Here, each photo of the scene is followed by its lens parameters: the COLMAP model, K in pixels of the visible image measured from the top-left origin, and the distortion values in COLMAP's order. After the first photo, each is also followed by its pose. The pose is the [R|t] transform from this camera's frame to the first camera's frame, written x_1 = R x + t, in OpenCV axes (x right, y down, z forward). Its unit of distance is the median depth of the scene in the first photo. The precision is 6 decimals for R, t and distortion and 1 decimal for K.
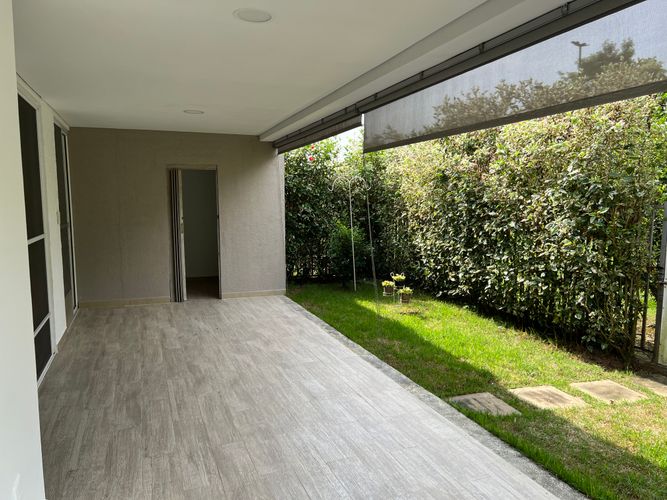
lens RADIAL K [[500.3, 0, 333.6], [0, 500.3, 250.1], [0, 0, 1]] dist [0.035926, -0.045936]
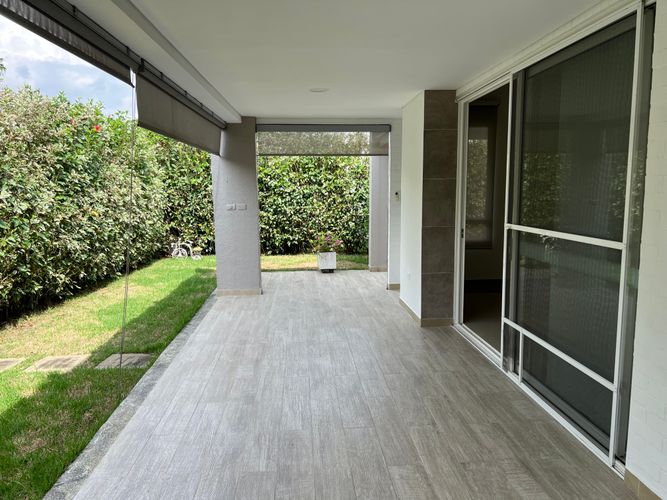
lens RADIAL K [[500.3, 0, 333.4], [0, 500.3, 250.1], [0, 0, 1]] dist [0.035926, -0.045936]
pose [[-0.955080, -0.026447, 0.295166, -0.483000], [0.041962, 0.973905, 0.223043, -0.177827], [-0.293363, 0.225410, -0.929047, 1.768906]]
